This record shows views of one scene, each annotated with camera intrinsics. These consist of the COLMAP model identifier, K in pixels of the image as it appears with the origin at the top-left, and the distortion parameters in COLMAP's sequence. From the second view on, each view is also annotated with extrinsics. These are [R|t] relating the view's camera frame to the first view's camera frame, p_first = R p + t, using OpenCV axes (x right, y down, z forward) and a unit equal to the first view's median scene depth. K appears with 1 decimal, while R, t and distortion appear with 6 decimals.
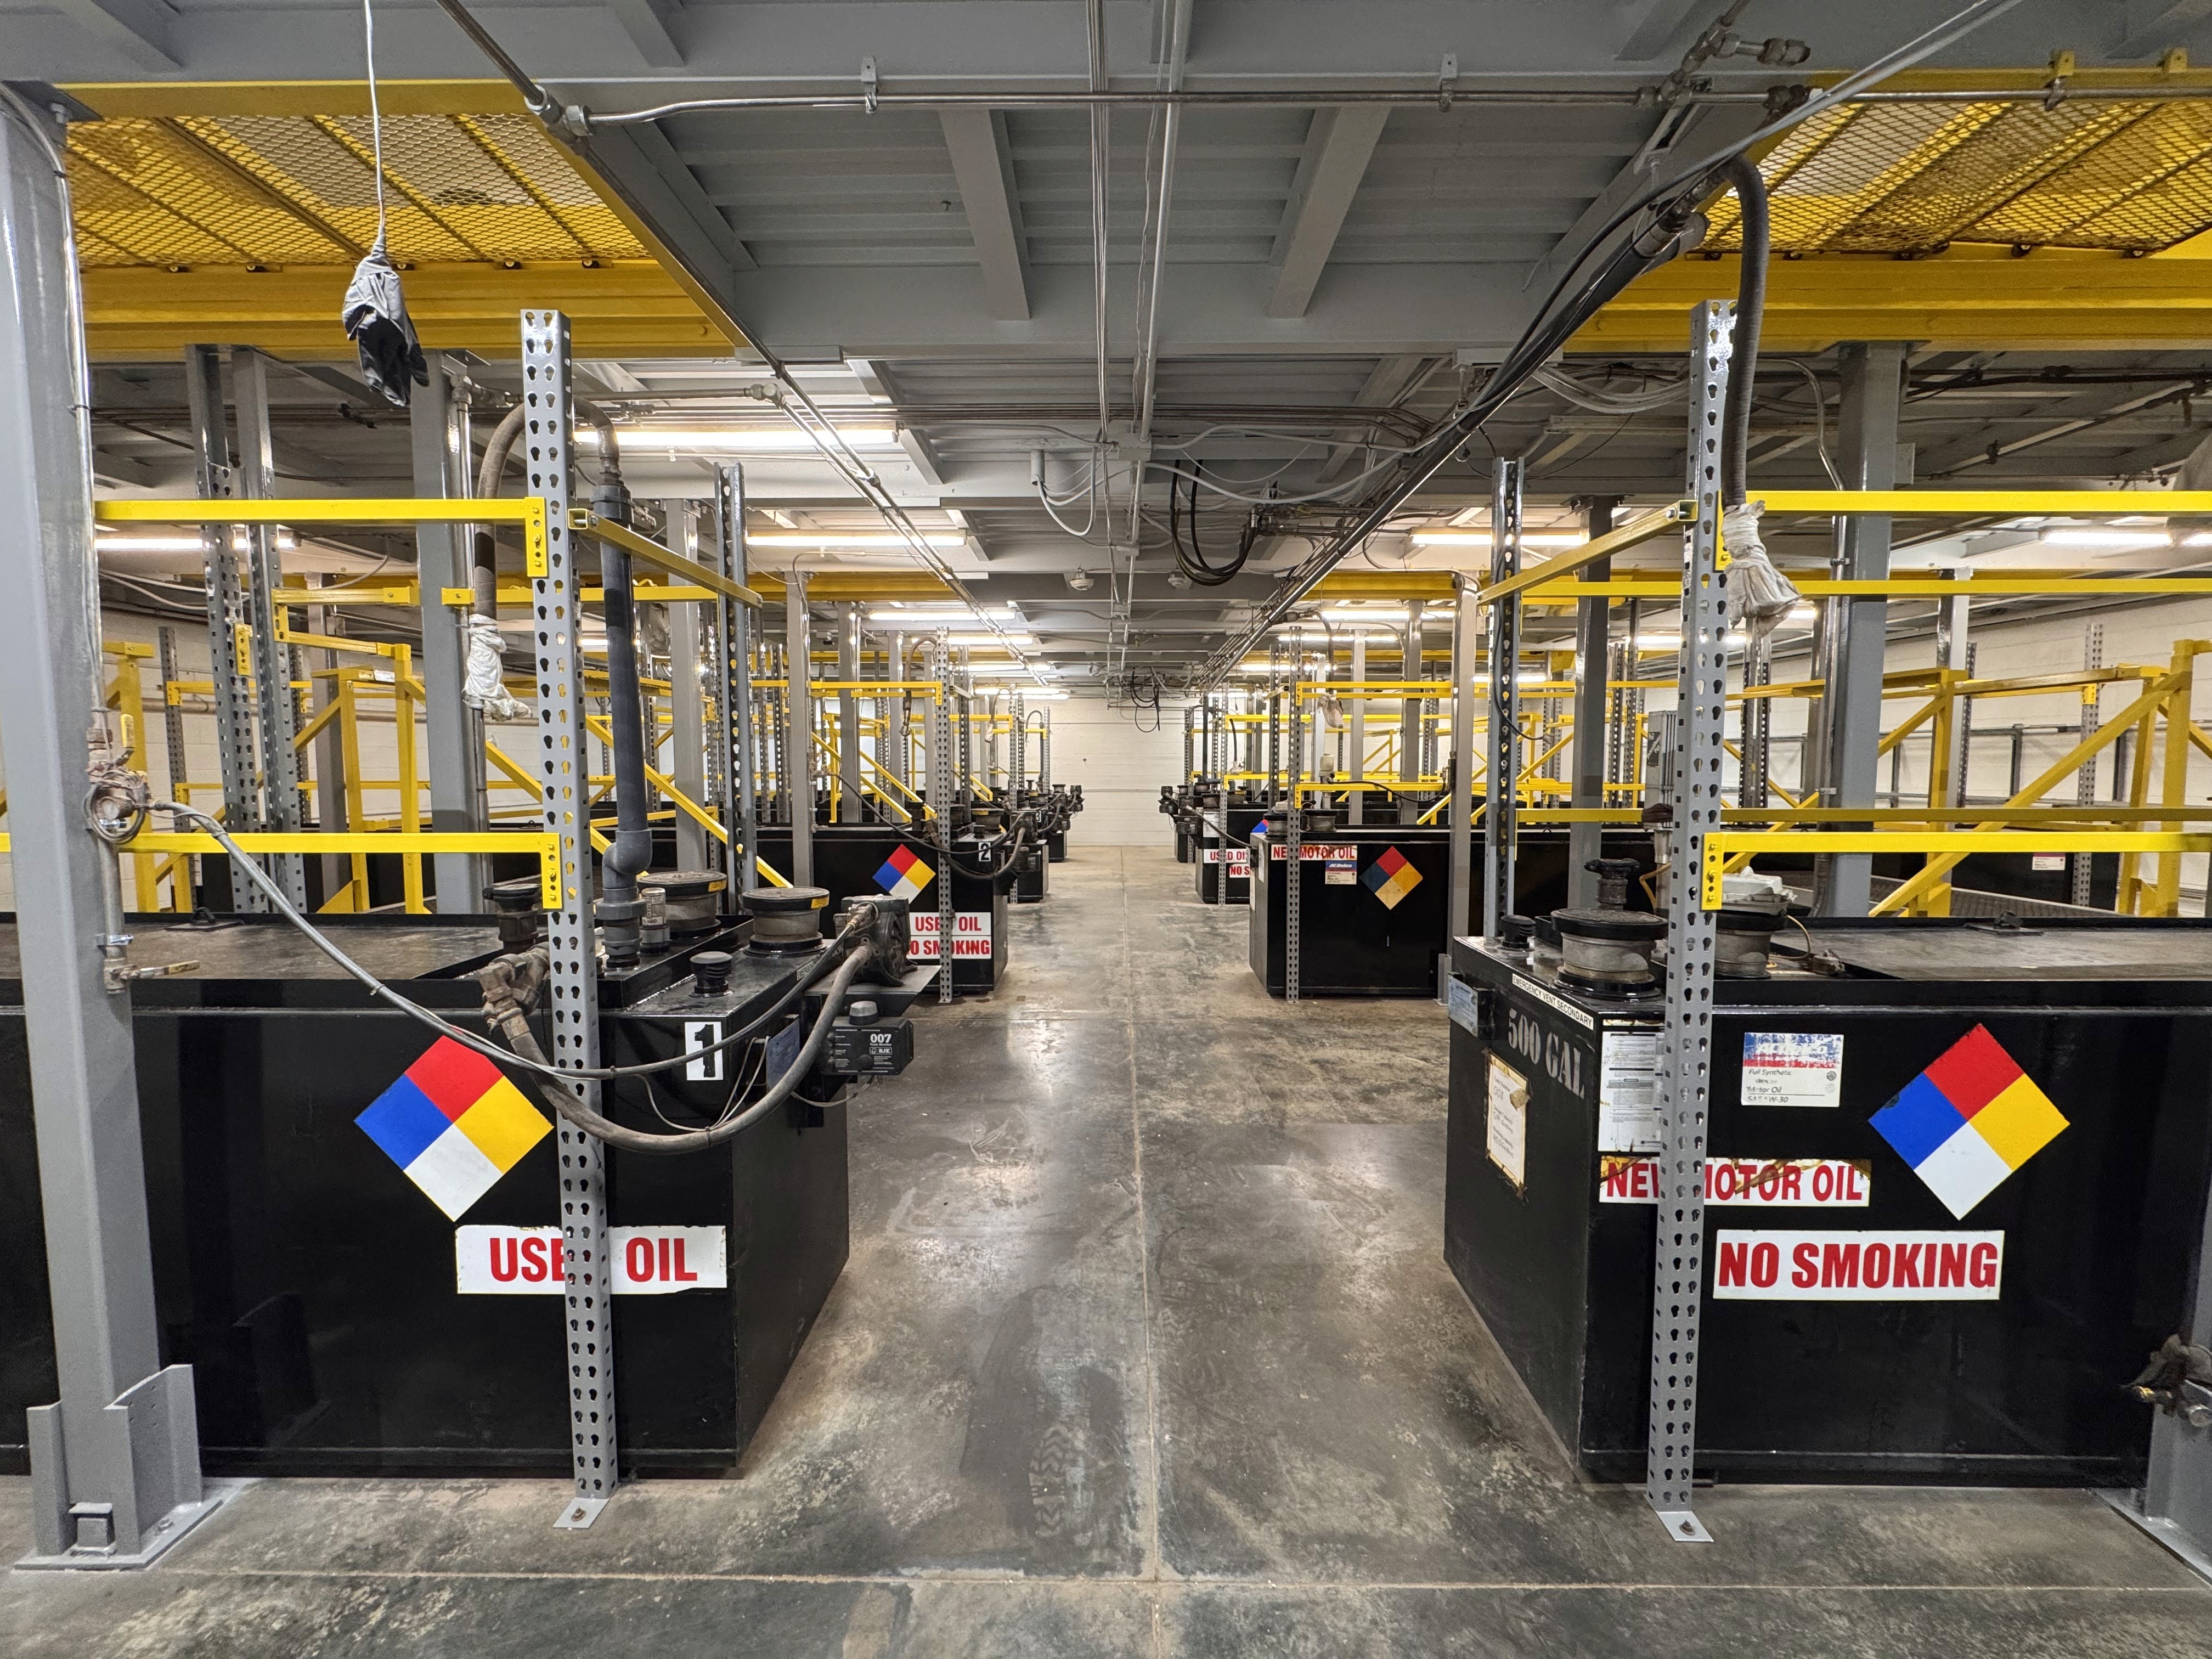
lens RADIAL K [[883.8, 0, 1108.7], [0, 883.8, 831.3], [0, 0, 1]] dist [-0.004533, -0.000168]
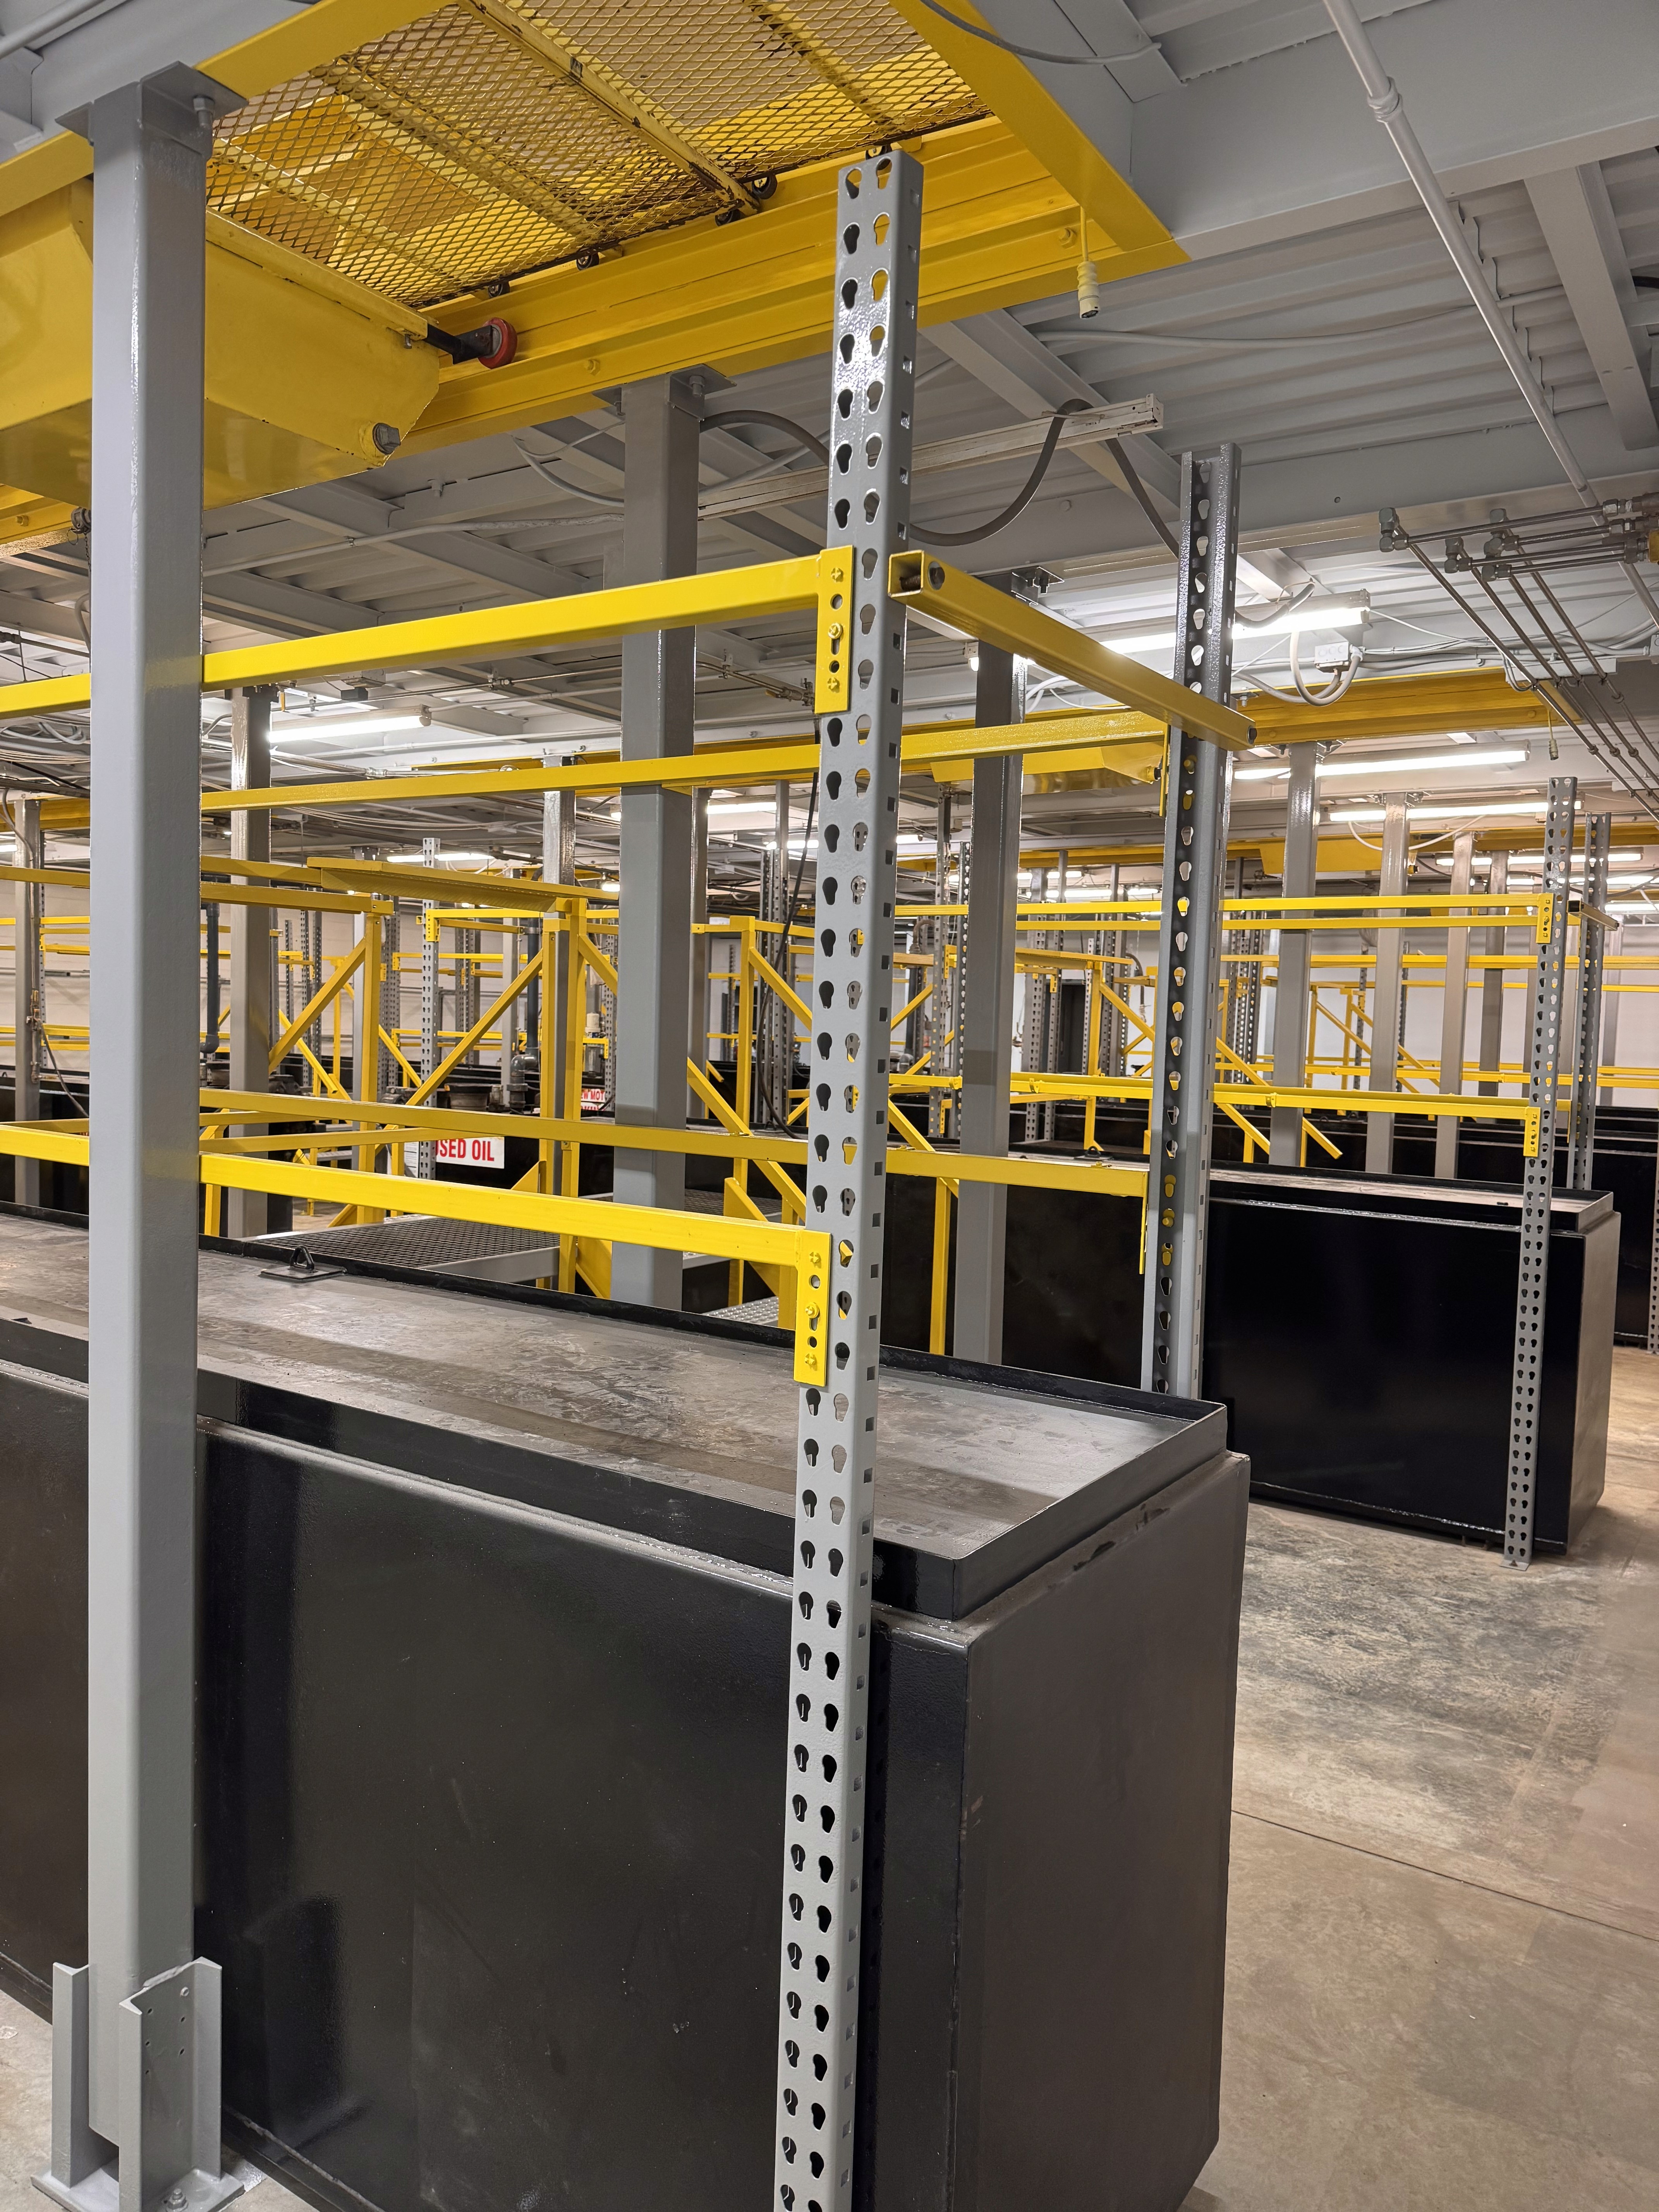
lens RADIAL K [[1545.0, 0, 821.0], [0, 1545.0, 1094.9], [0, 0, 1]] dist [0.036725, -0.000877]
pose [[0.843018, 0.054259, -0.535142, -0.166383], [-0.072715, 0.997262, -0.013434, -0.062334], [0.532948, 0.050238, 0.844655, 0.259230]]
